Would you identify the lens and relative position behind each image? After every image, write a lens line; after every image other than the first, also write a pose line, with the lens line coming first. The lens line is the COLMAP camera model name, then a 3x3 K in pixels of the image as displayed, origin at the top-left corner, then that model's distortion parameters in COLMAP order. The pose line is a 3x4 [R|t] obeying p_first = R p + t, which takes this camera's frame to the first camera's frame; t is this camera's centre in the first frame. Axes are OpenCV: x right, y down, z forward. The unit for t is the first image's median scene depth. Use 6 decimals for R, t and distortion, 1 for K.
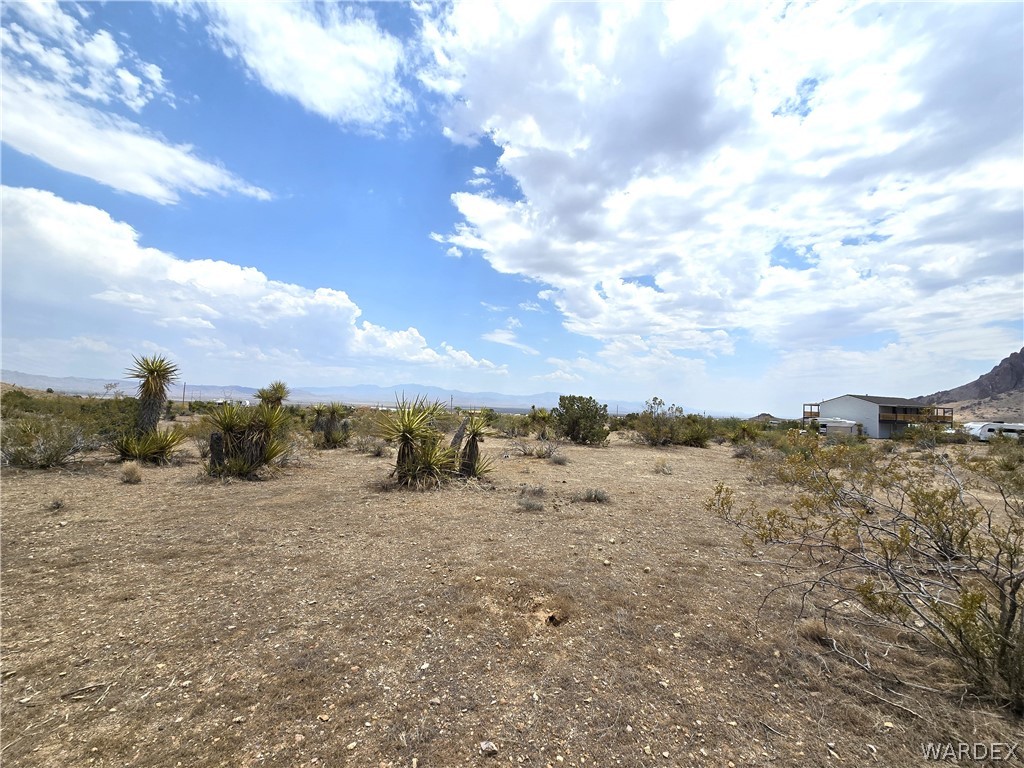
lens RADIAL K [[413.3, 0, 516.2], [0, 413.3, 384.3], [0, 0, 1]] dist [-0.008228, -0.000307]
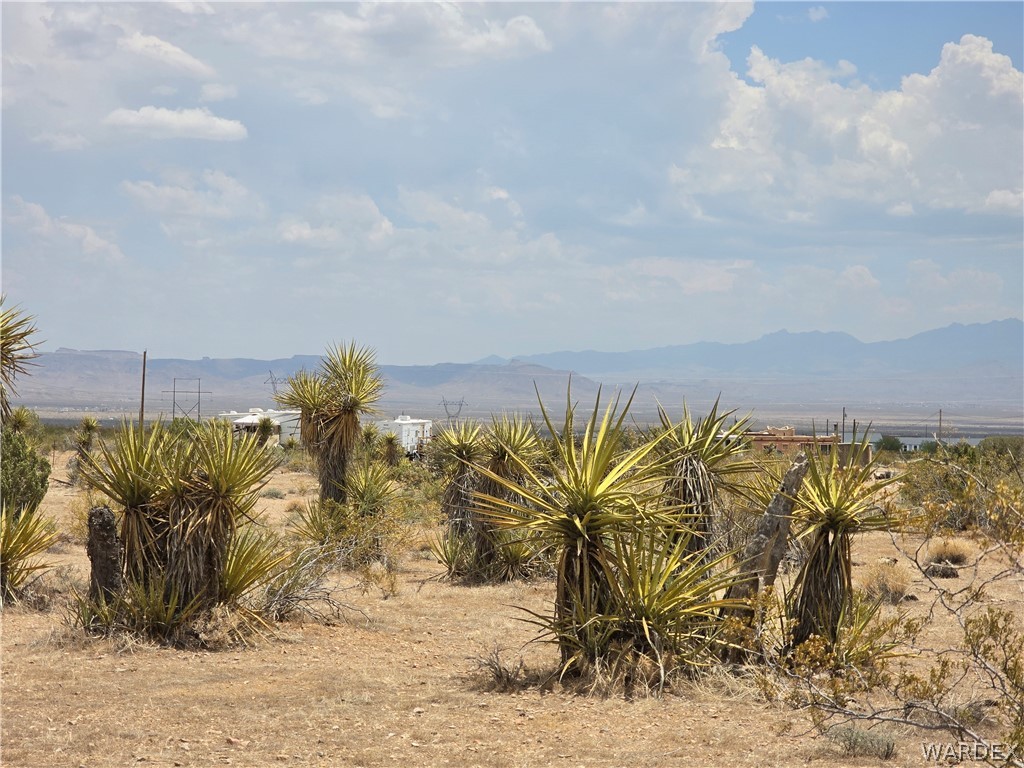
lens RADIAL K [[1943.3, 0, 516.7], [0, 1943.3, 385.8], [0, 0, 1]] dist [0.034922, 0.000000]
pose [[0.882131, -0.024021, -0.470391, 0.375494], [0.039586, 0.998946, 0.023225, -0.014291], [0.469338, -0.039109, 0.882152, -0.305383]]
